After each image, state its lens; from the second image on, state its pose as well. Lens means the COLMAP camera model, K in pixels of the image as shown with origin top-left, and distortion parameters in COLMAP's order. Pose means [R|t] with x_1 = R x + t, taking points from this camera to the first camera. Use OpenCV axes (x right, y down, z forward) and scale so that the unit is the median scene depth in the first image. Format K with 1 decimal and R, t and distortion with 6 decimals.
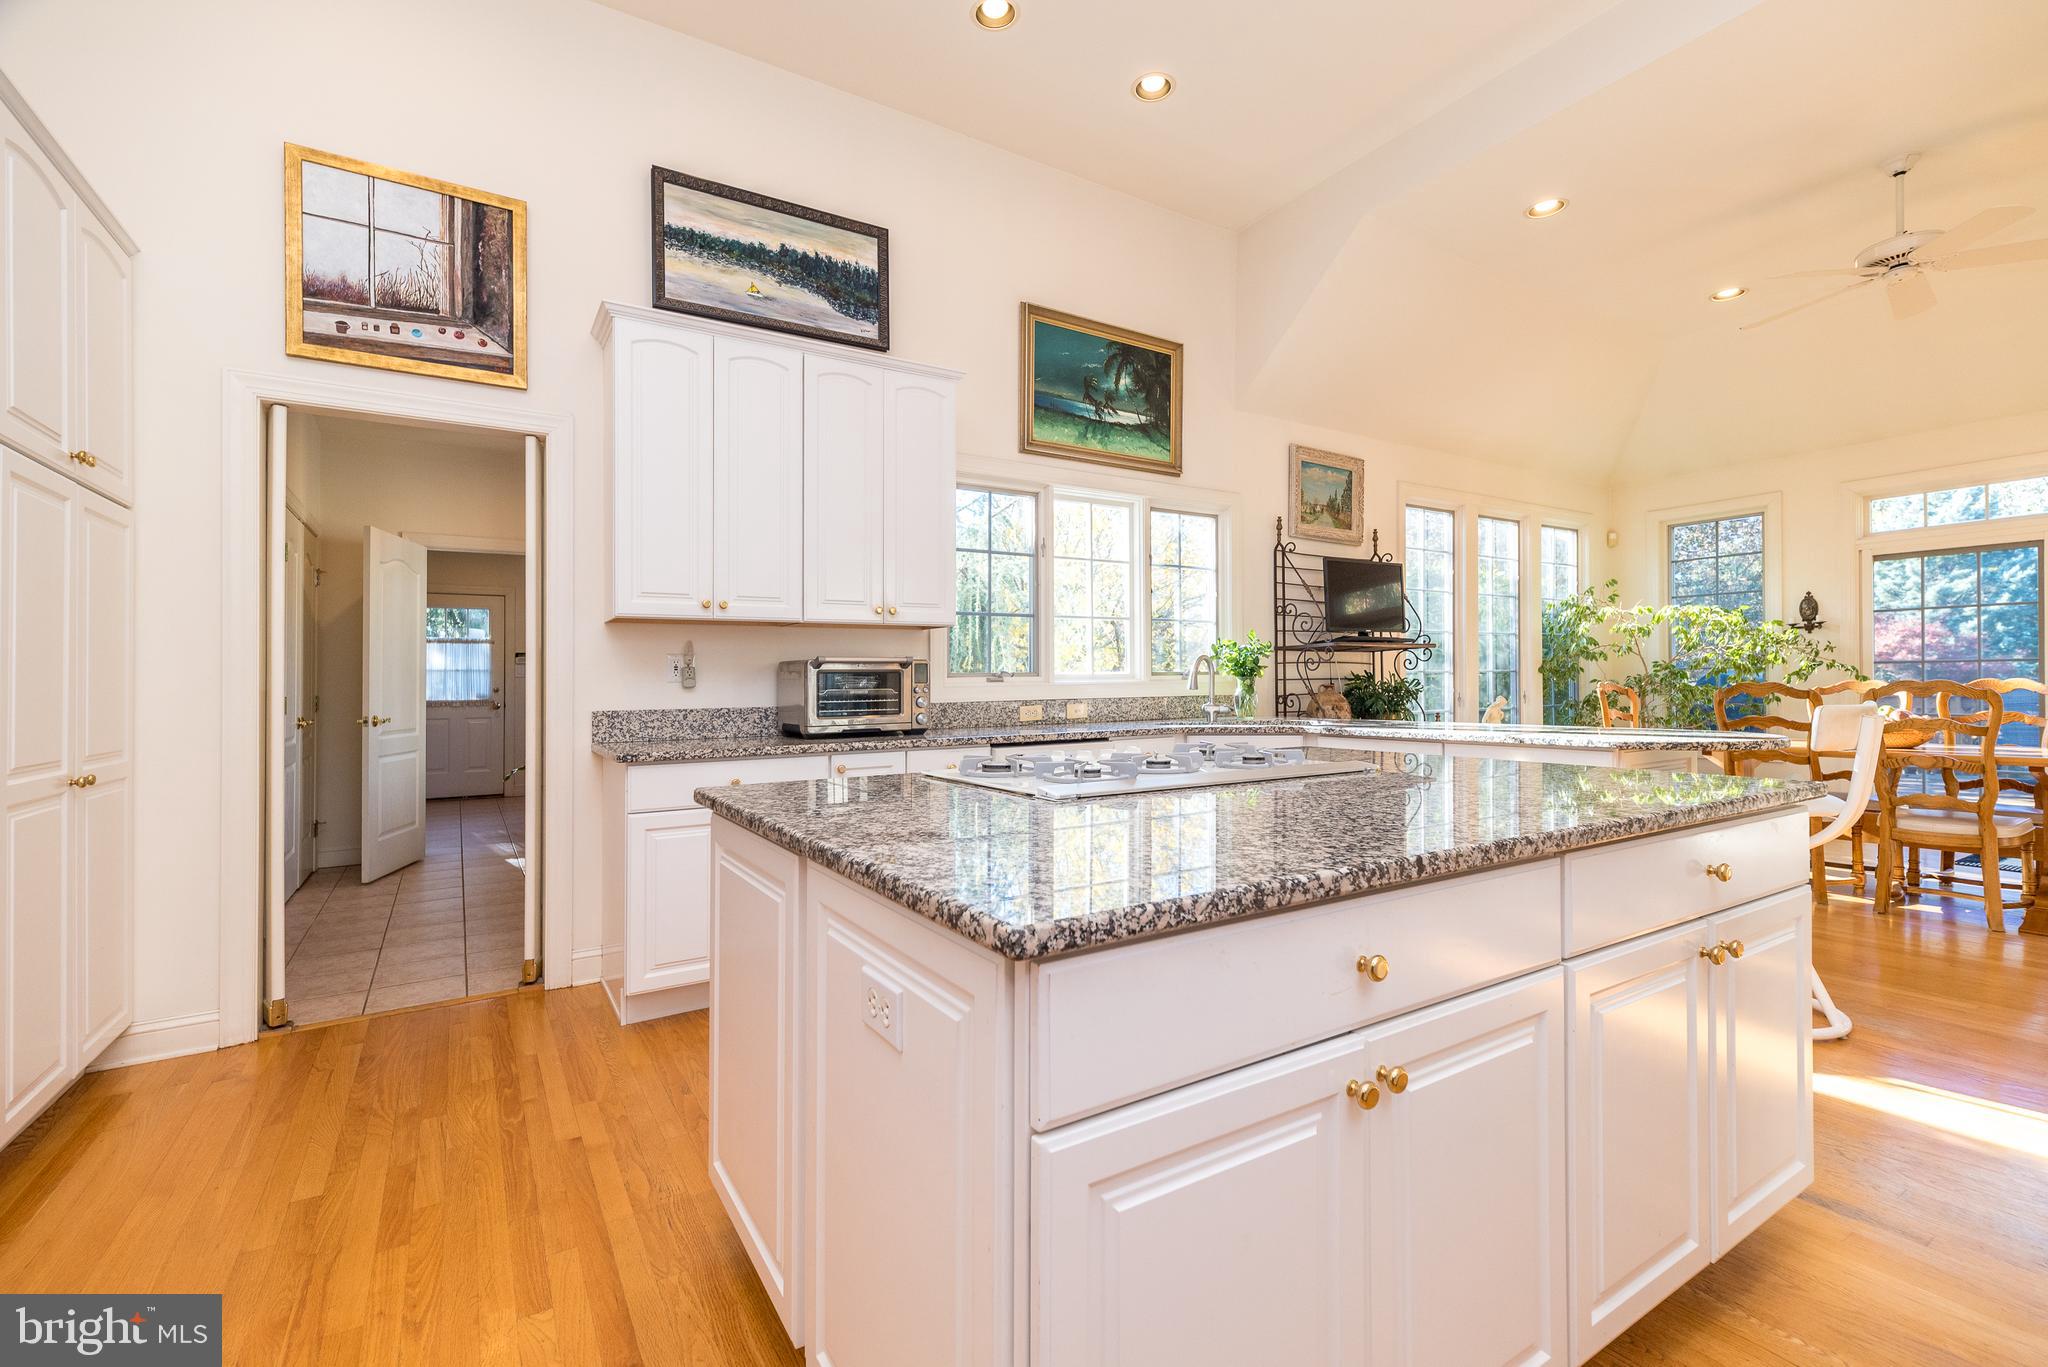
lens RADIAL K [[895.3, 0, 1024.7], [0, 895.3, 686.3], [0, 0, 1]] dist [0.002279, 0.000568]
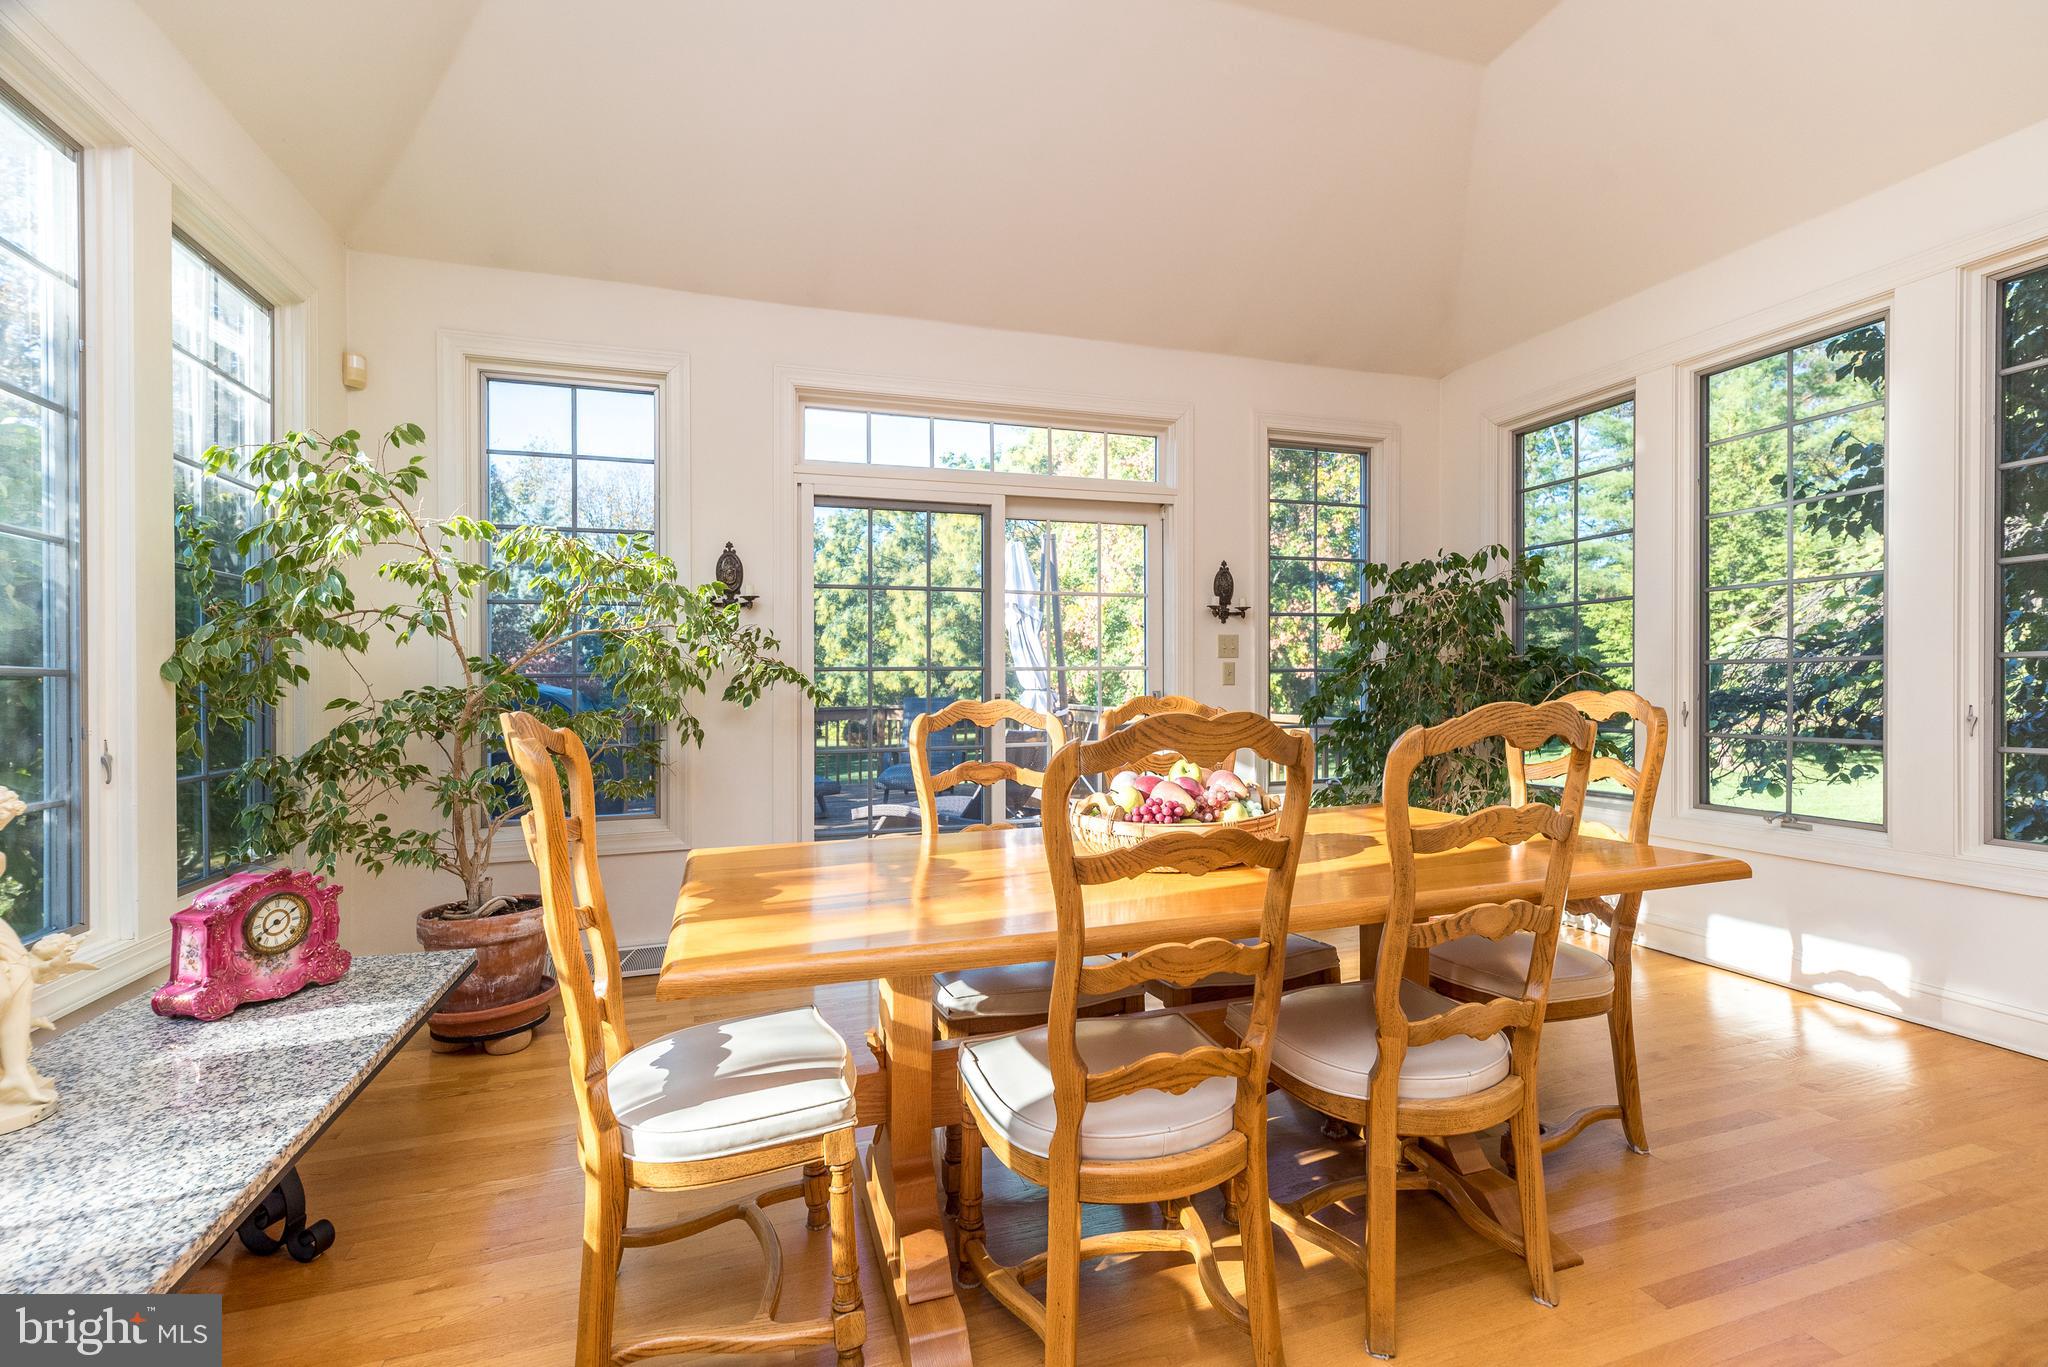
lens RADIAL K [[881.8, 0, 1016.0], [0, 881.8, 683.1], [0, 0, 1]] dist [0.002684, -0.000098]
pose [[0.236754, 0.006132, 0.971550, 0.604750], [0.007415, 0.999940, -0.008118, -0.017294], [-0.971541, 0.009126, 0.236695, 1.114231]]
